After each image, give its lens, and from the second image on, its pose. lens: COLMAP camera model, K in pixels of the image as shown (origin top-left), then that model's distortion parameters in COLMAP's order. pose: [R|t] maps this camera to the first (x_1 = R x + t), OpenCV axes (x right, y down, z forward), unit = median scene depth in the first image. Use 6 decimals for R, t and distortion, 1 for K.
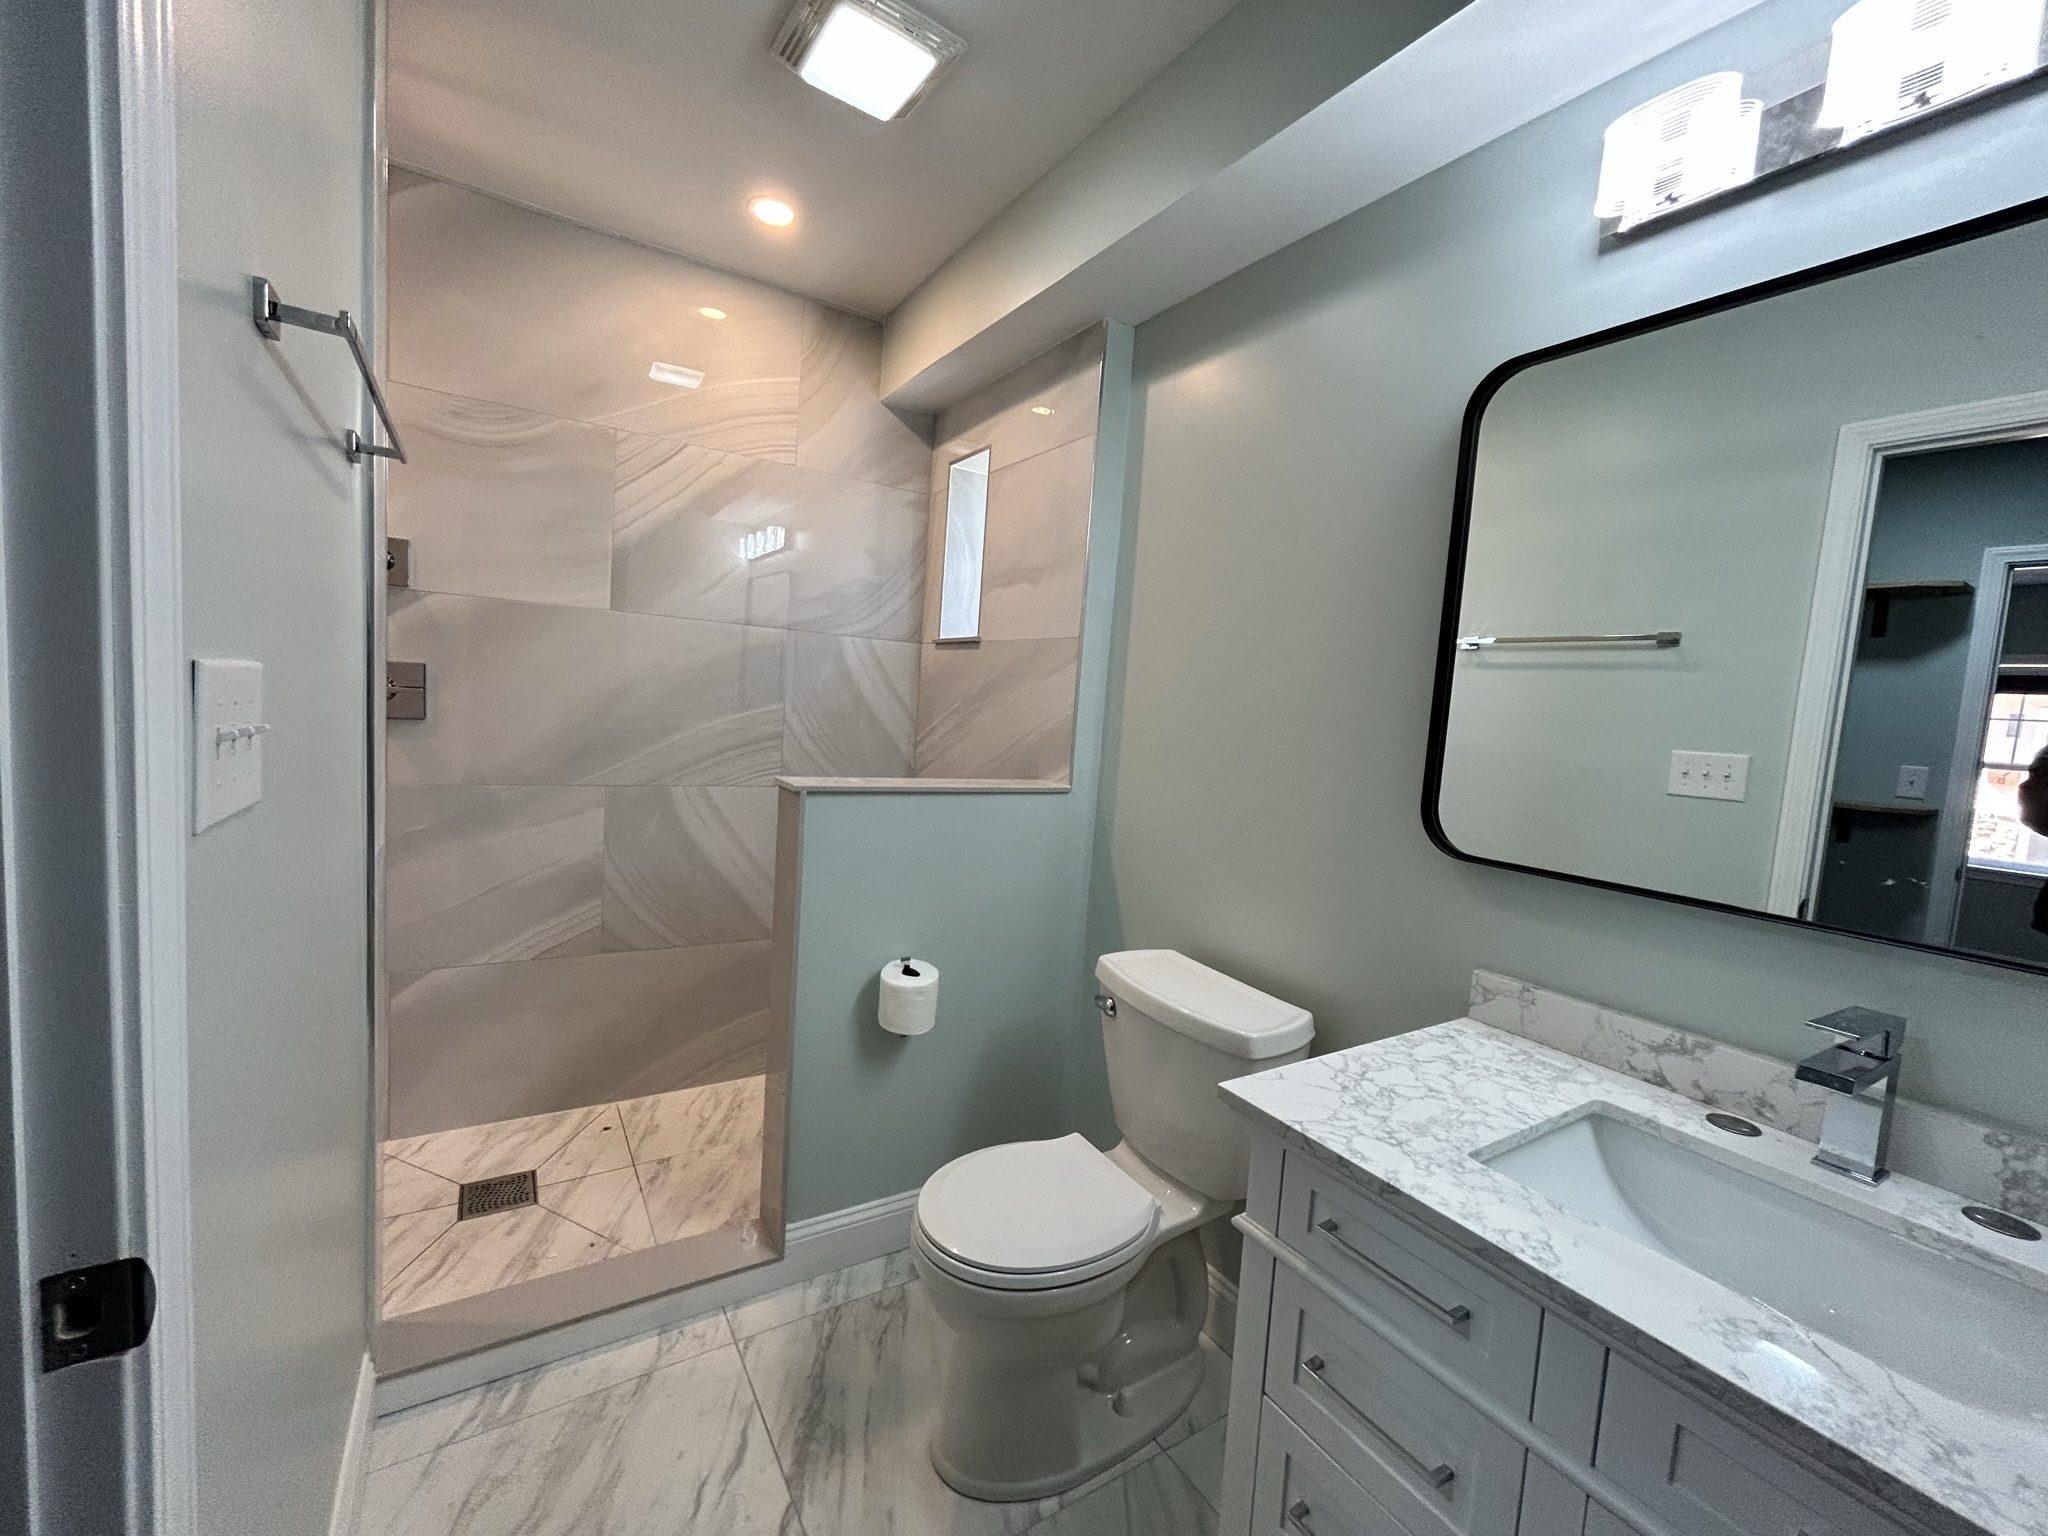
lens RADIAL K [[834.6, 0, 1023.9], [0, 834.6, 772.2], [0, 0, 1]] dist [-0.003087, 0.001490]
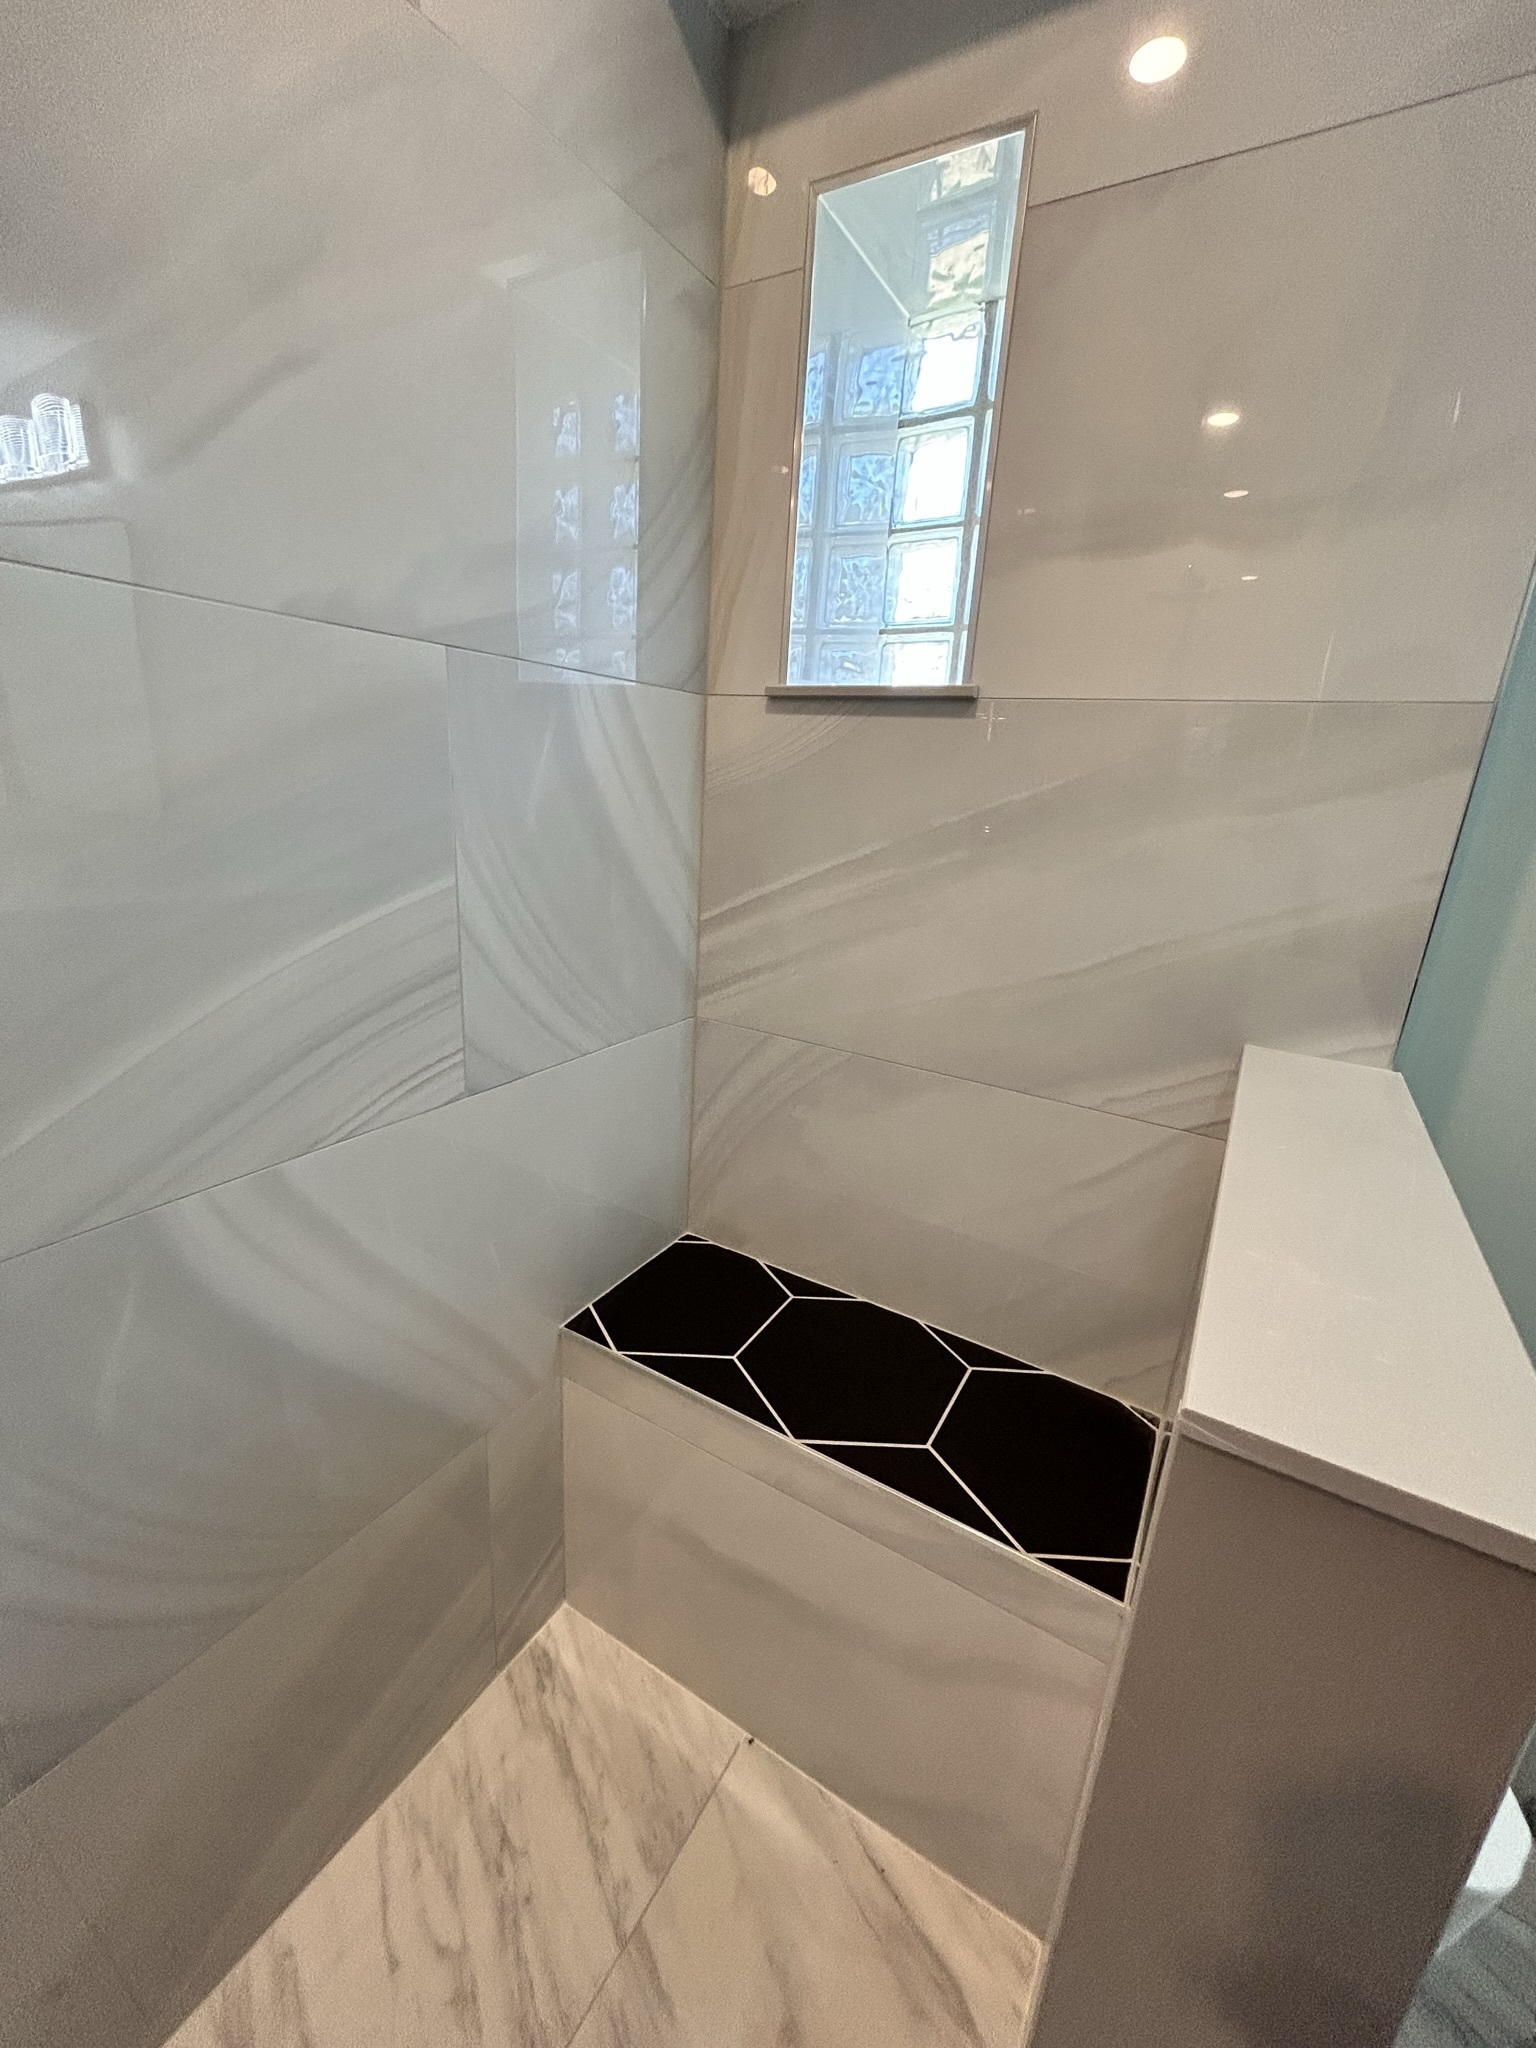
lens RADIAL K [[834.6, 0, 764.8], [0, 834.6, 1022.2], [0, 0, 1]] dist [-0.003087, 0.001490]
pose [[0.894861, -0.146185, 0.421726, -0.425046], [0.044527, 0.969370, 0.241535, -0.131360], [-0.444118, -0.197362, 0.873961, 0.811942]]
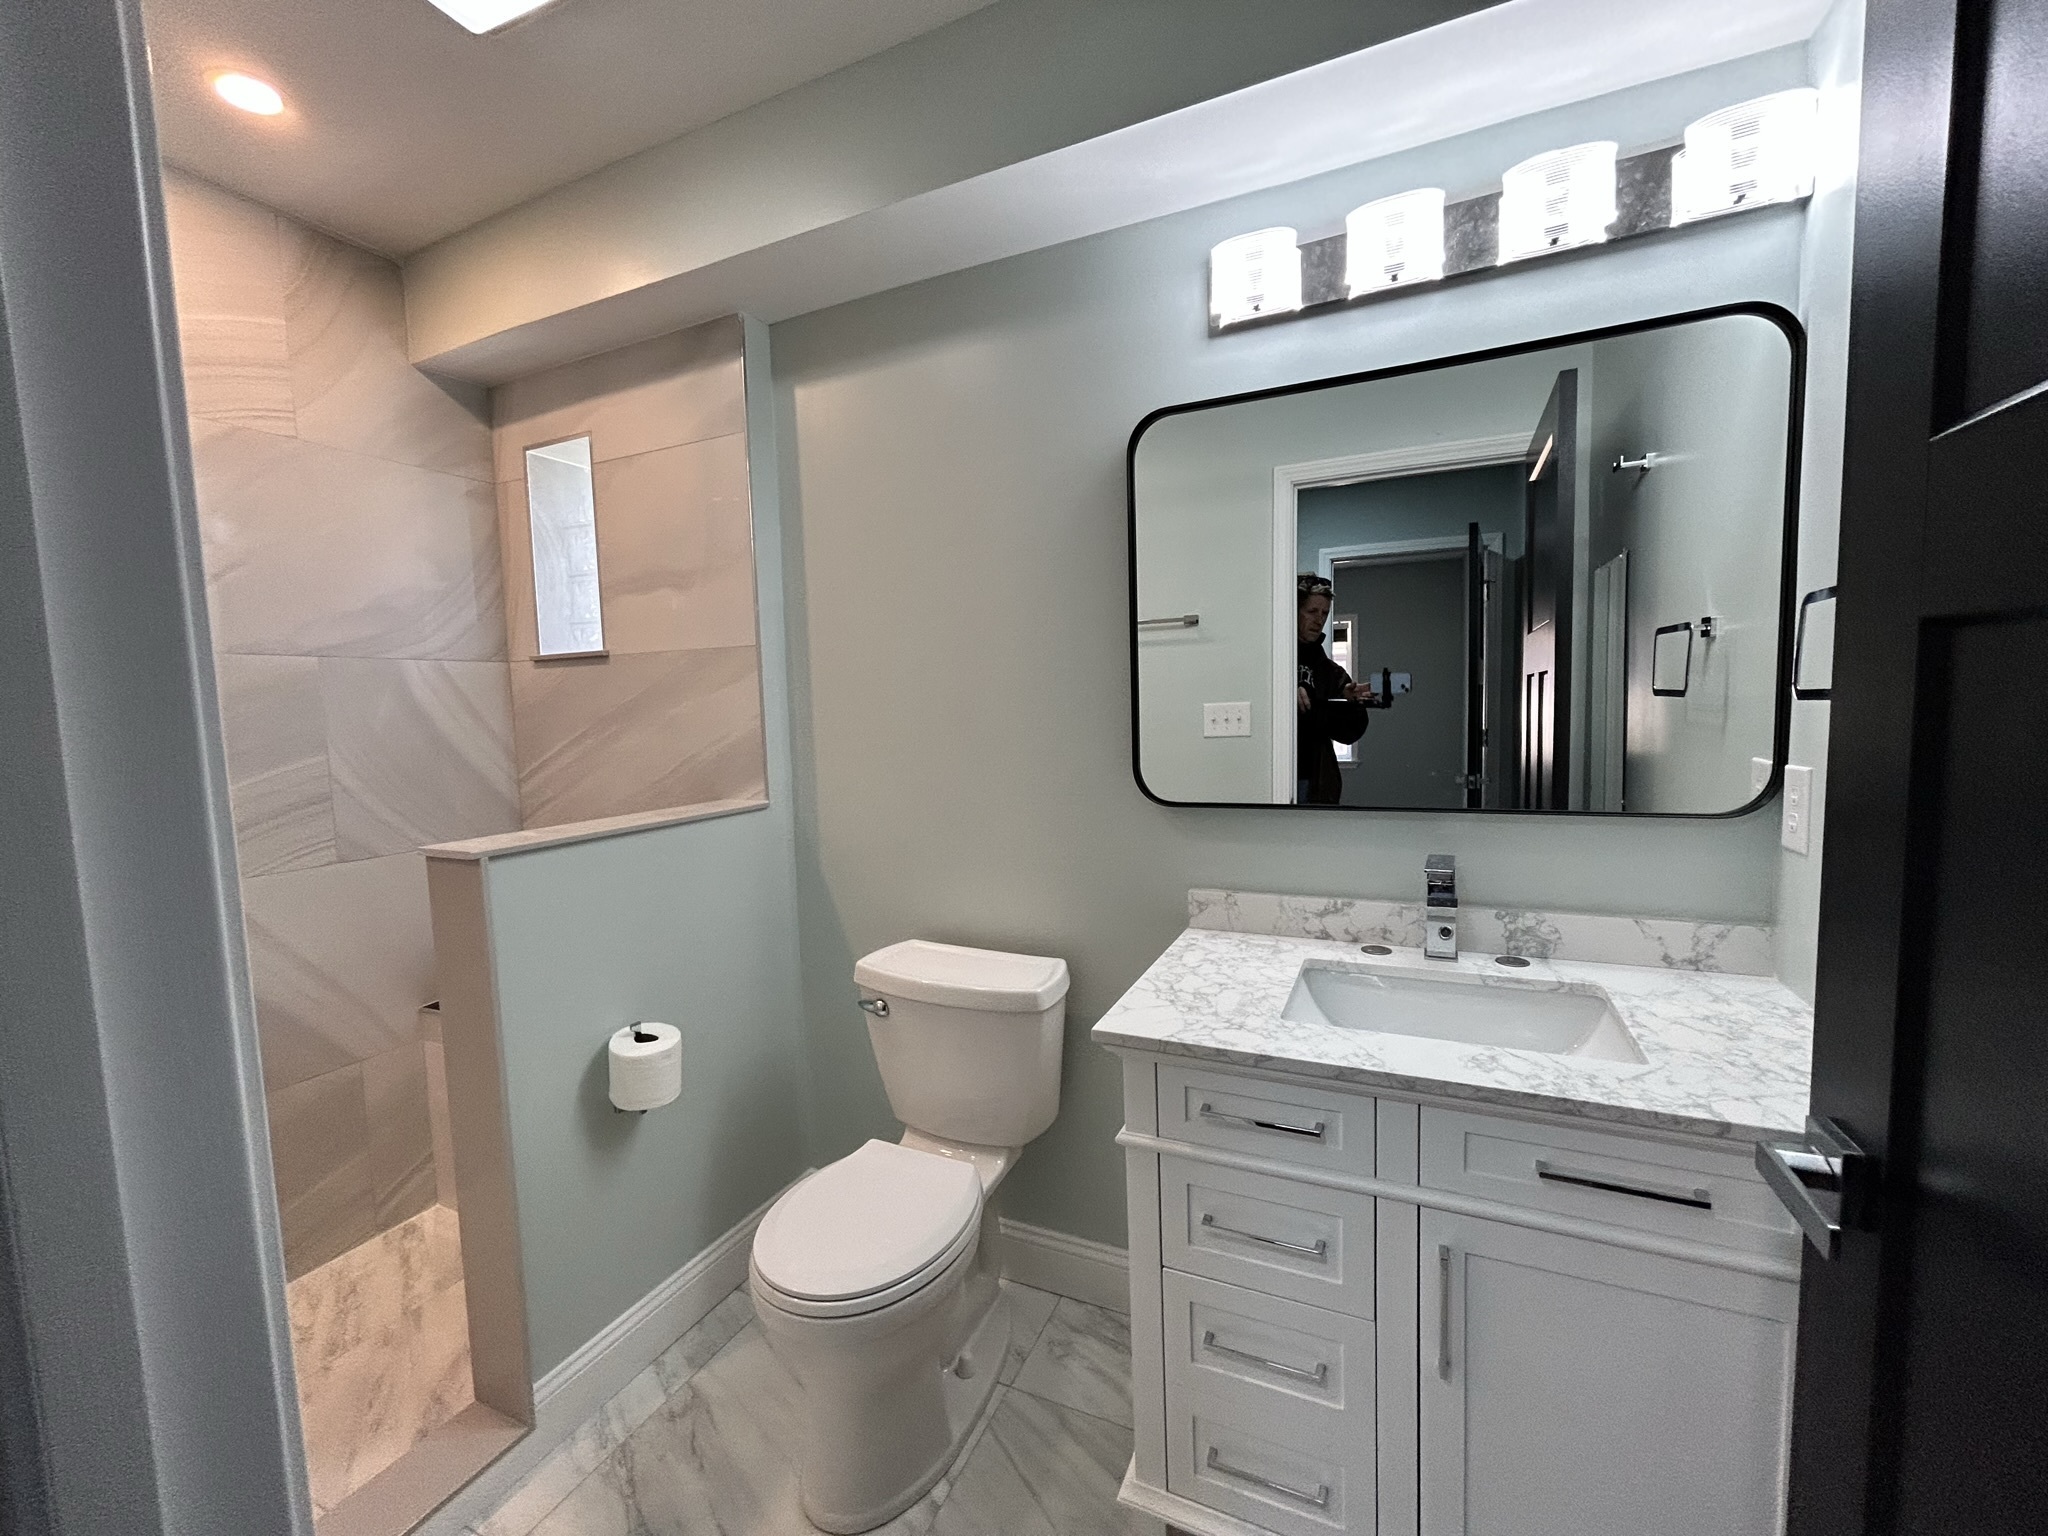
lens RADIAL K [[834.6, 0, 1029.9], [0, 834.6, 770.5], [0, 0, 1]] dist [-0.003087, 0.001490]
pose [[0.834498, -0.138232, 0.533390, -0.208364], [0.133065, 0.989927, 0.048365, -0.025142], [-0.534702, 0.030615, 0.844486, 0.029770]]
